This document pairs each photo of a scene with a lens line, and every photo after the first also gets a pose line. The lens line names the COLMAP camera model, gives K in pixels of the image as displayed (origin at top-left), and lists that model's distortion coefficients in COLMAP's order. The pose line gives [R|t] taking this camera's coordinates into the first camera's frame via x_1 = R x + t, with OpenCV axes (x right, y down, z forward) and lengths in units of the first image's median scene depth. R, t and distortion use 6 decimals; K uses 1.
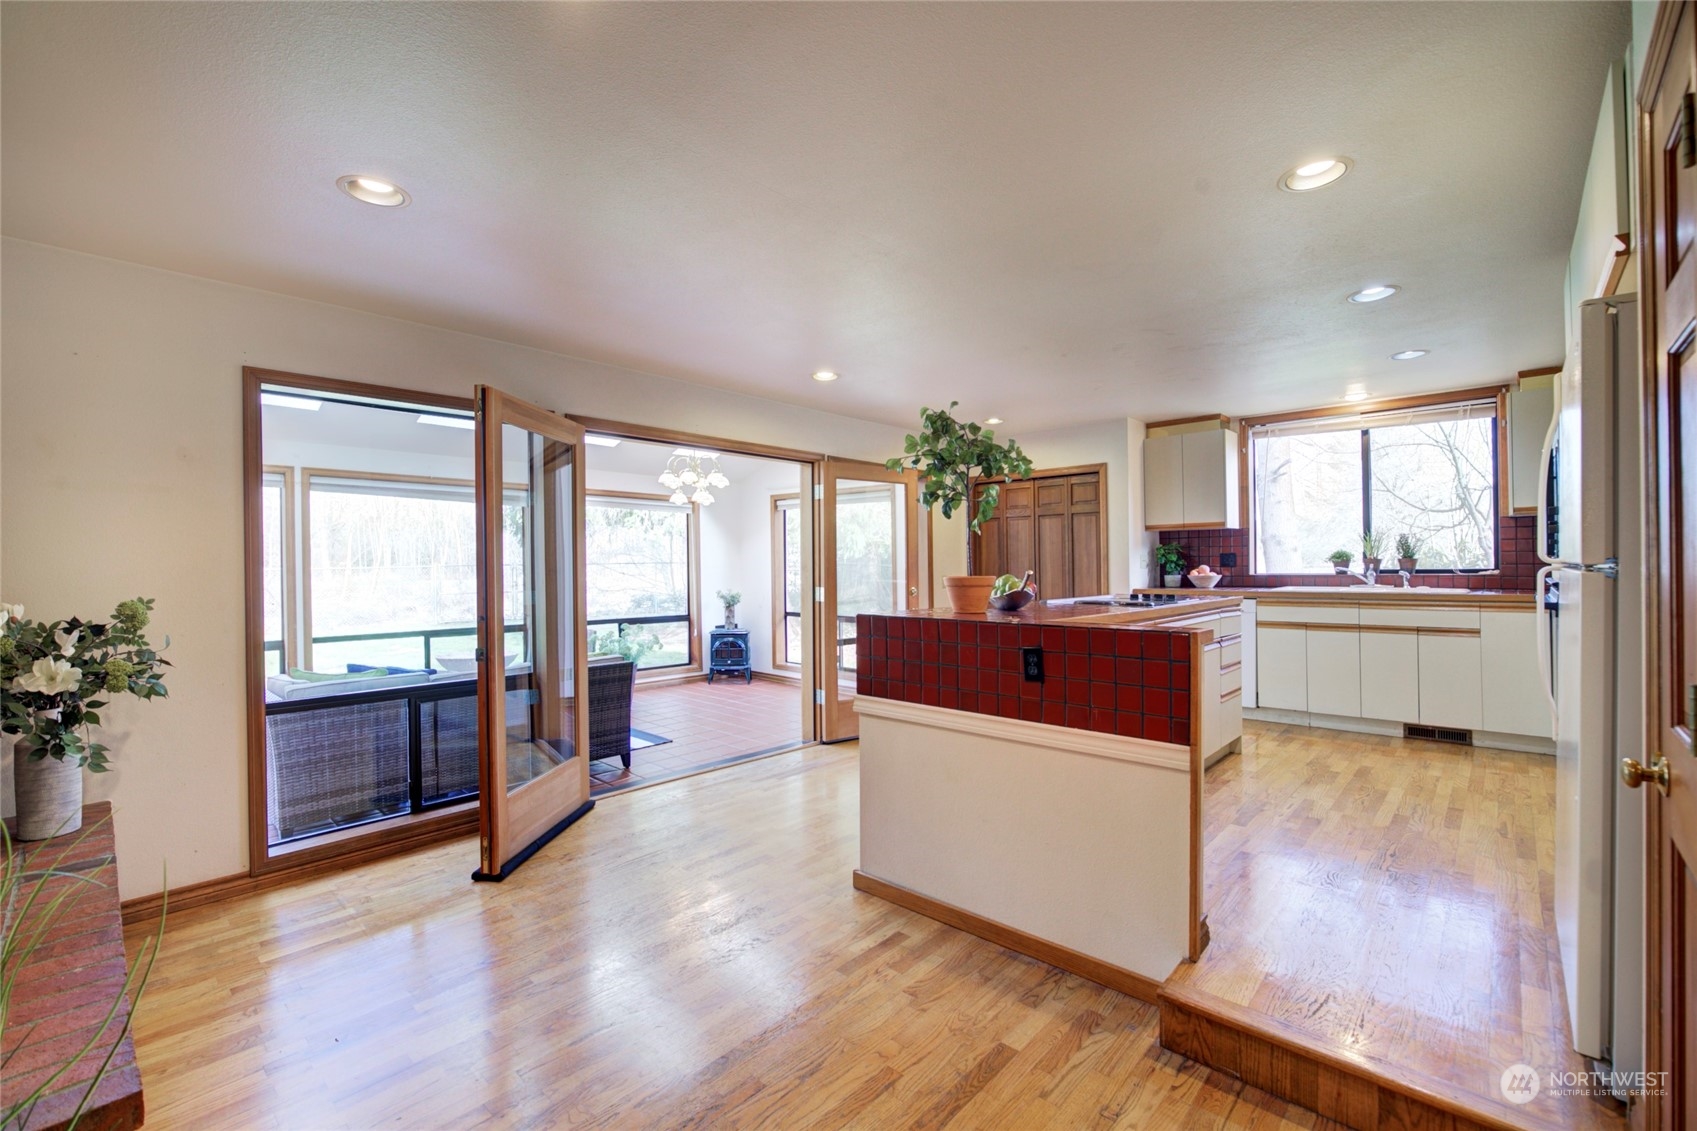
lens RADIAL K [[731.6, 0, 847.9], [0, 731.6, 559.2], [0, 0, 1]] dist [-0.007581, 0.000015]
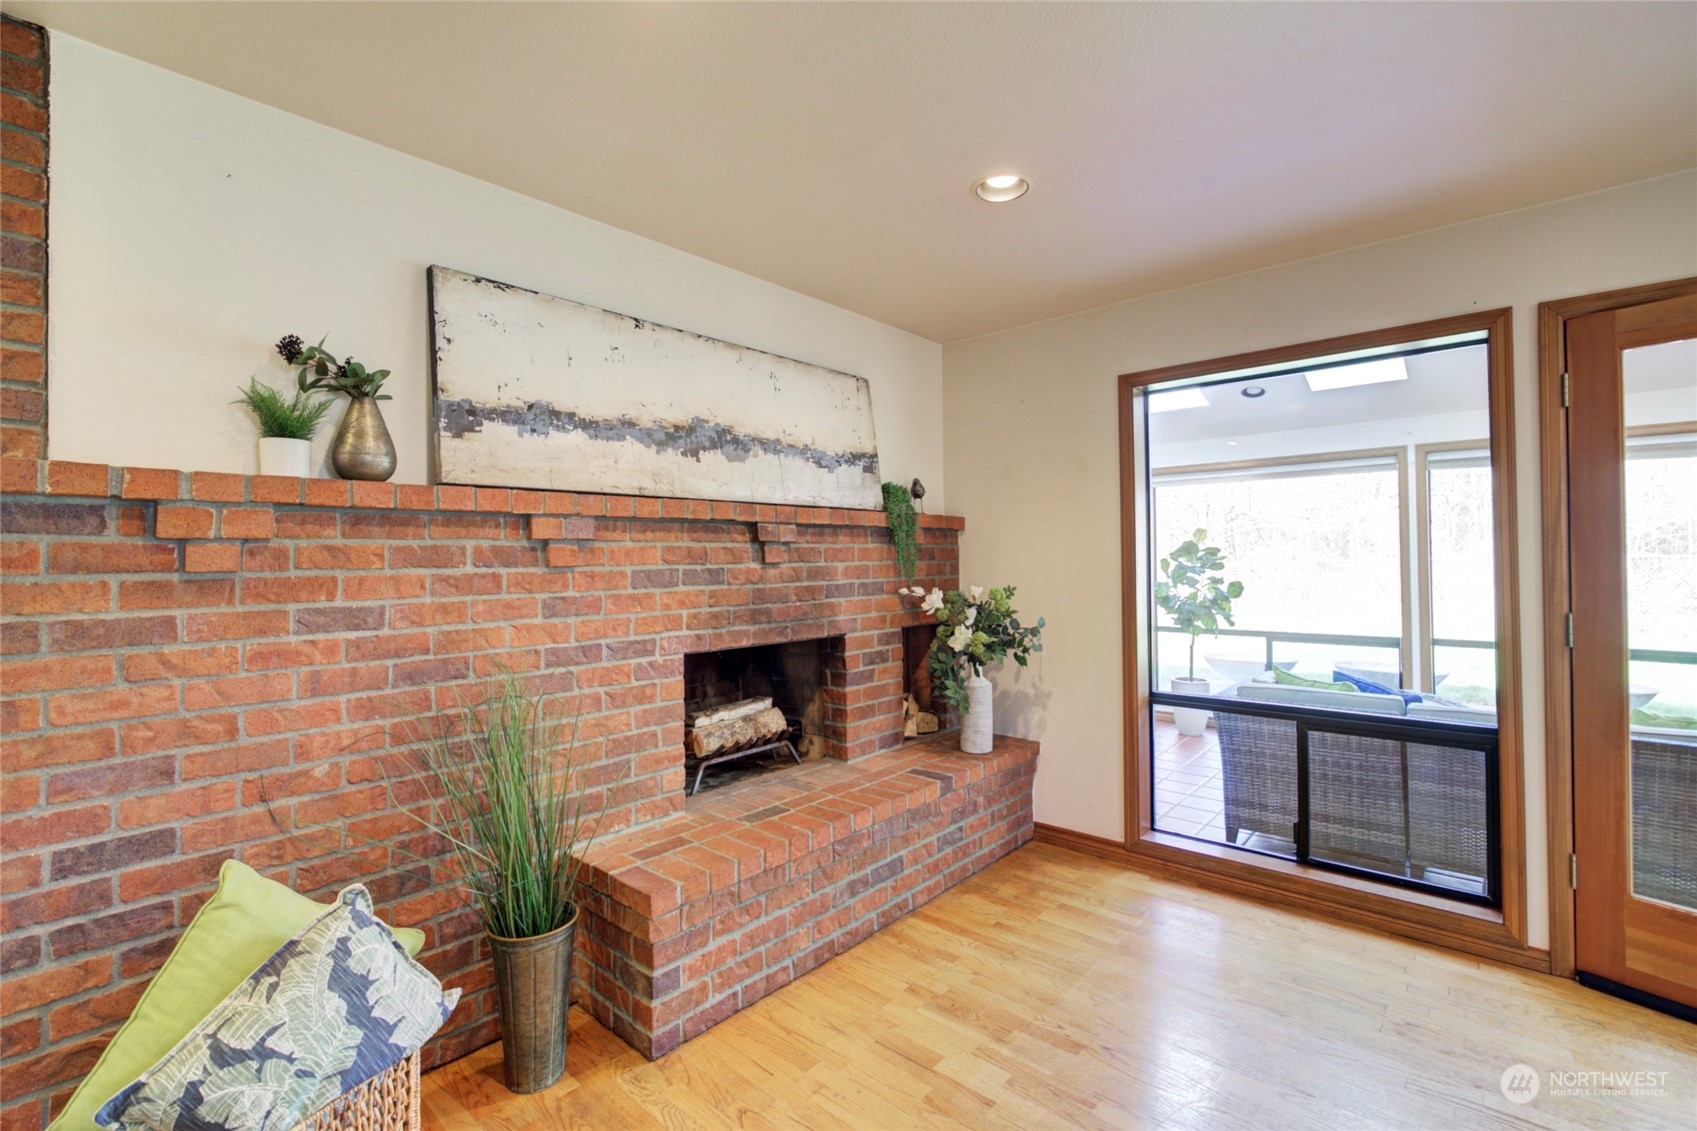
lens RADIAL K [[731.6, 0, 840.8], [0, 731.6, 555.7], [0, 0, 1]] dist [-0.007581, 0.000015]
pose [[0.021627, 0.008005, -0.999734, 0.210898], [0.009973, 0.999916, 0.008222, -0.010190], [0.999716, -0.010148, 0.021545, 0.470448]]
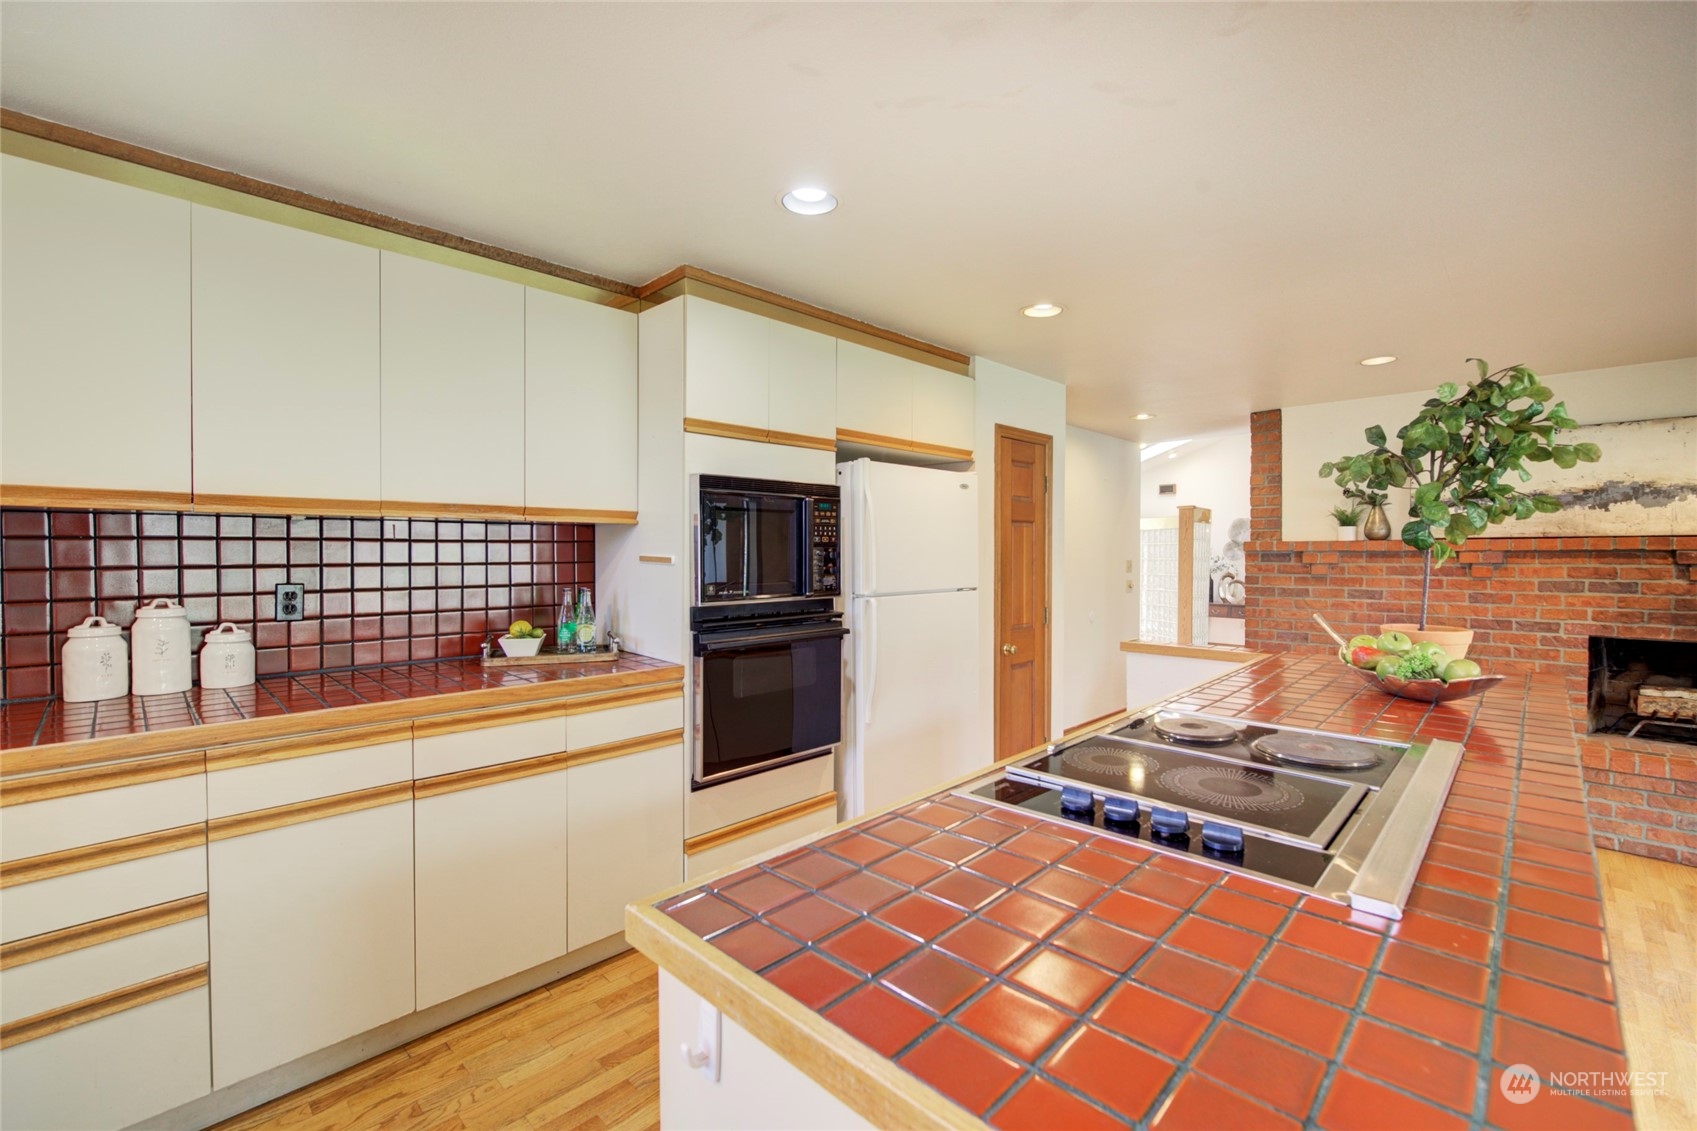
lens RADIAL K [[731.6, 0, 847.3], [0, 731.6, 564.1], [0, 0, 1]] dist [-0.007581, 0.000015]
pose [[-0.999896, 0.011061, 0.009238, 0.494642], [0.011165, 0.999875, 0.011196, -0.034381], [-0.009113, 0.011298, -0.999895, 1.159650]]
